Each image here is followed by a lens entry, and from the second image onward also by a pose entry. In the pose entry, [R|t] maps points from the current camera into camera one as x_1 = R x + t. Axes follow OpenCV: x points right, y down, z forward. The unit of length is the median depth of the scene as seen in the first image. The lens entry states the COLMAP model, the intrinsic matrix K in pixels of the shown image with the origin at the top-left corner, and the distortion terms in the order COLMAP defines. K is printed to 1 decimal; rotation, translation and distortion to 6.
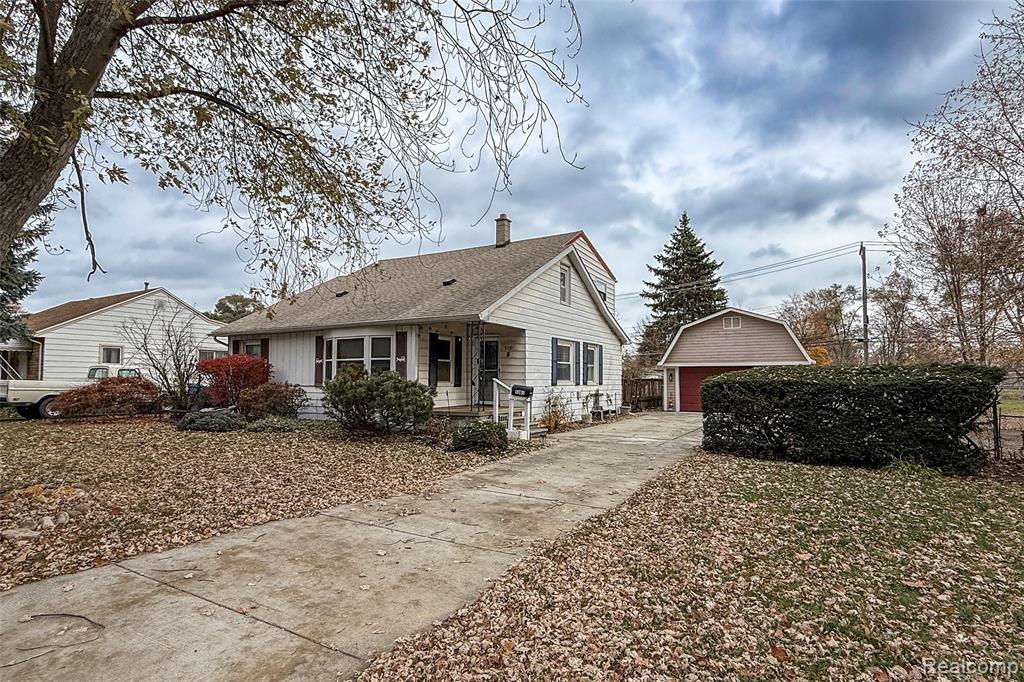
lens RADIAL K [[540.1, 0, 513.4], [0, 540.1, 379.6], [0, 0, 1]] dist [-0.003081, -0.000196]
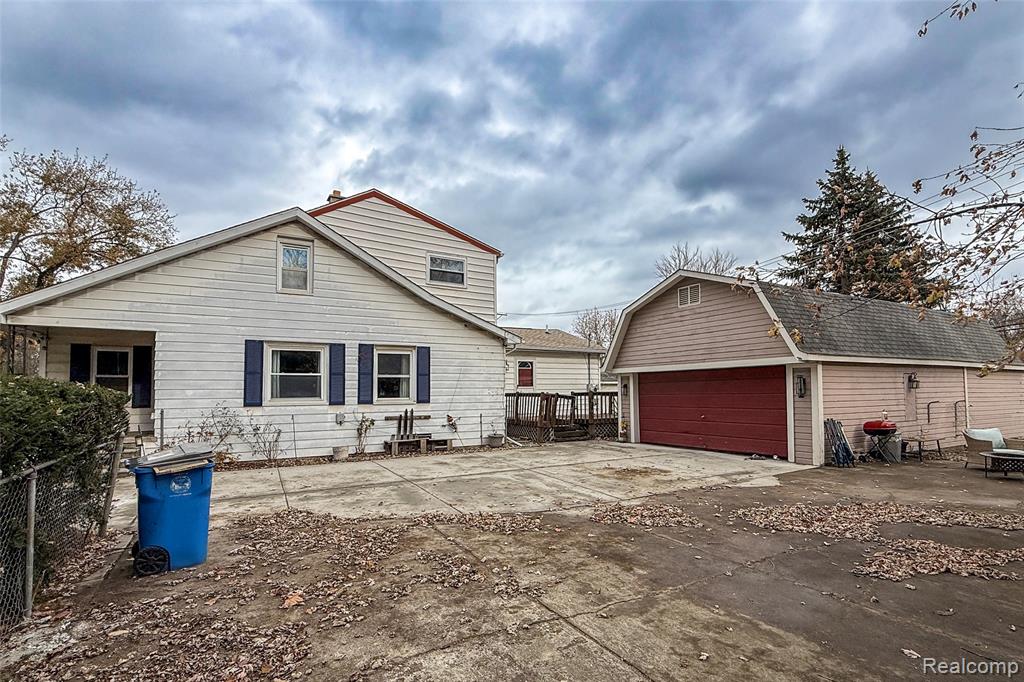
lens RADIAL K [[496.9, 0, 518.2], [0, 496.9, 370.2], [0, 0, 1]] dist [-0.000381, -0.000454]
pose [[0.852699, -0.023816, -0.521860, 0.529615], [0.005460, 0.999312, -0.036684, -0.007440], [0.522375, 0.028431, 0.852242, 0.454859]]
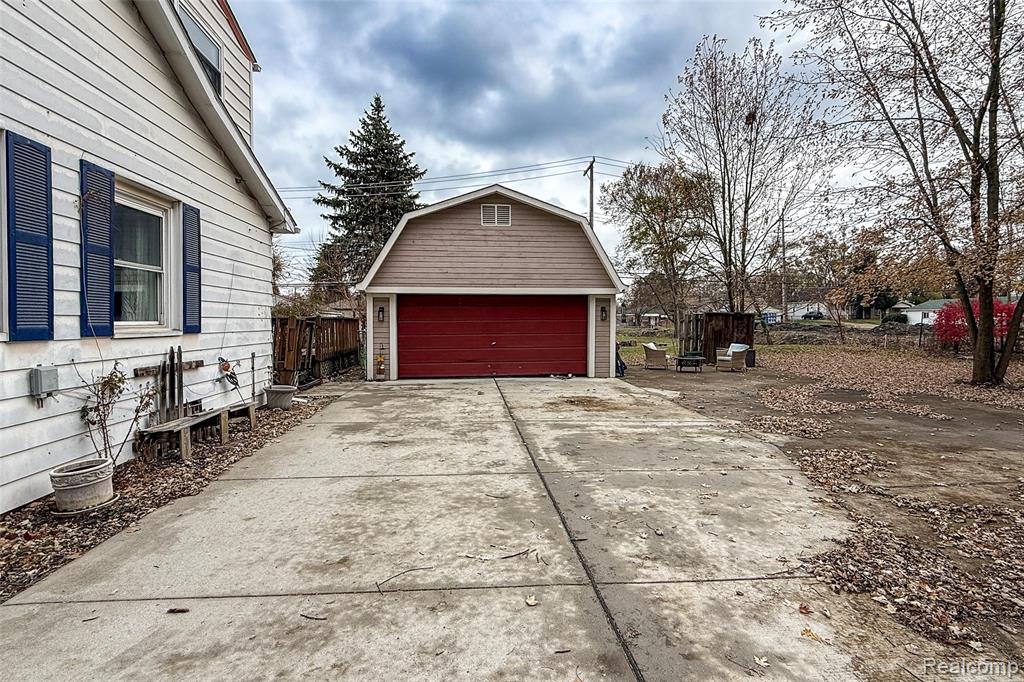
lens RADIAL K [[501.0, 0, 514.5], [0, 501.0, 327.7], [0, 0, 1]] dist [-0.000159, -0.000222]
pose [[0.816168, -0.000713, 0.577815, 0.129237], [-0.008389, 0.999879, 0.013083, 0.001004], [-0.577754, -0.015525, 0.816063, 0.578129]]
